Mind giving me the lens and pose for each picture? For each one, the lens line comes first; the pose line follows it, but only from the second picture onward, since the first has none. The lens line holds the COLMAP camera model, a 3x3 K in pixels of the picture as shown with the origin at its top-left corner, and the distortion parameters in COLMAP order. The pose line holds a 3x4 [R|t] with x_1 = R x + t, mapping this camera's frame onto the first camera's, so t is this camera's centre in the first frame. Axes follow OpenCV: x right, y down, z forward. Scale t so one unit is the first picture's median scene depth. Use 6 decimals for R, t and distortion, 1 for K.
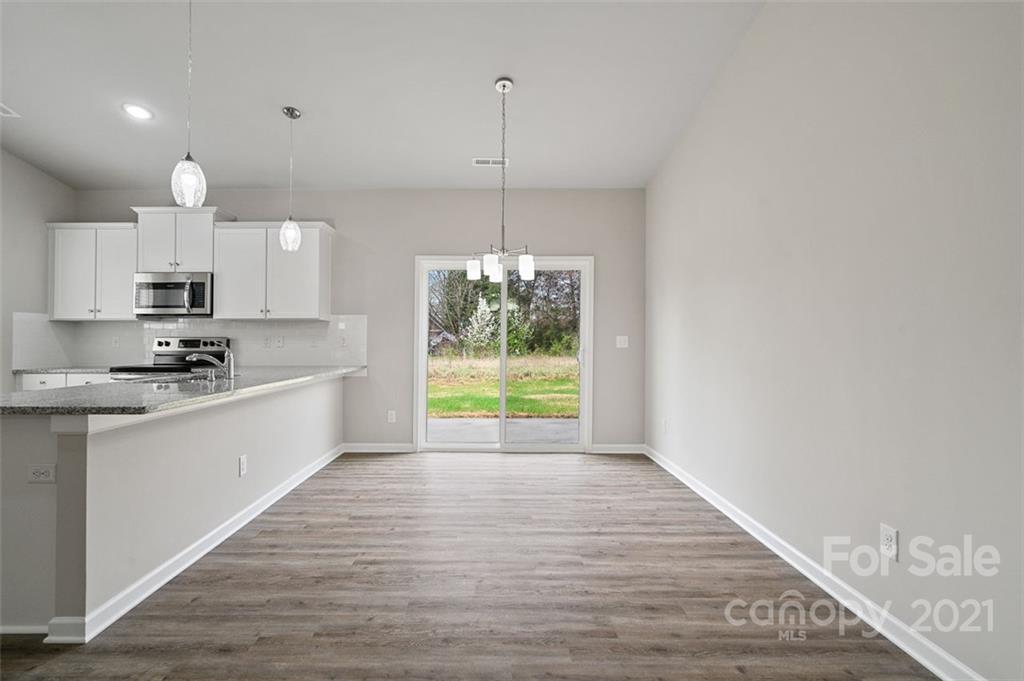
lens RADIAL K [[471.2, 0, 498.6], [0, 471.2, 342.1], [0, 0, 1]] dist [0.000522, 0.000013]
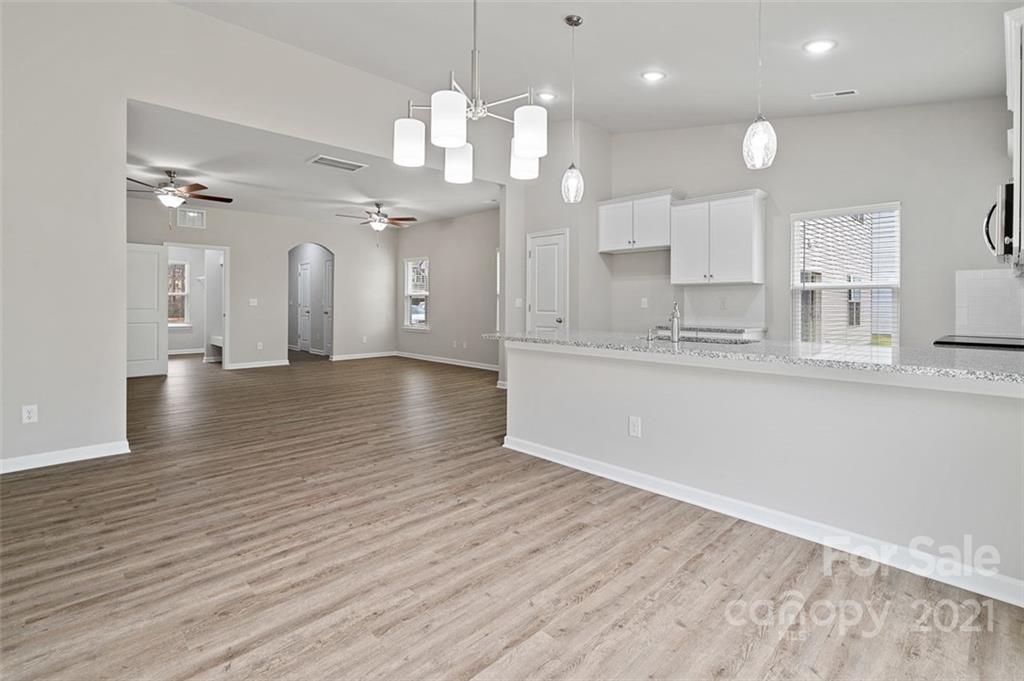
lens RADIAL K [[471.2, 0, 514.5], [0, 471.2, 302.2], [0, 0, 1]] dist [0.000522, 0.000013]
pose [[-0.710779, -0.000518, -0.703415, 0.235210], [-0.001417, 0.999999, 0.000695, -0.002133], [0.703414, 0.001491, -0.710779, 1.053015]]
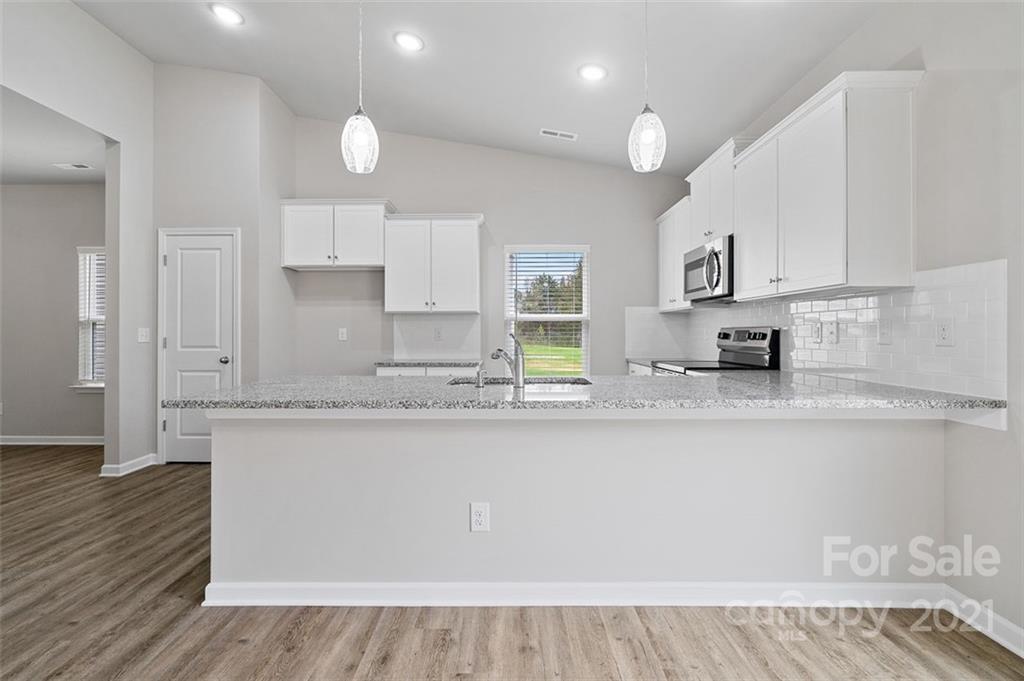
lens RADIAL K [[471.2, 0, 495.9], [0, 471.2, 327.8], [0, 0, 1]] dist [0.000522, 0.000013]
pose [[-0.018693, -0.010299, -0.999772, 0.095879], [0.001959, 0.999945, -0.010337, -0.003235], [0.999823, -0.002152, -0.018672, 0.712665]]
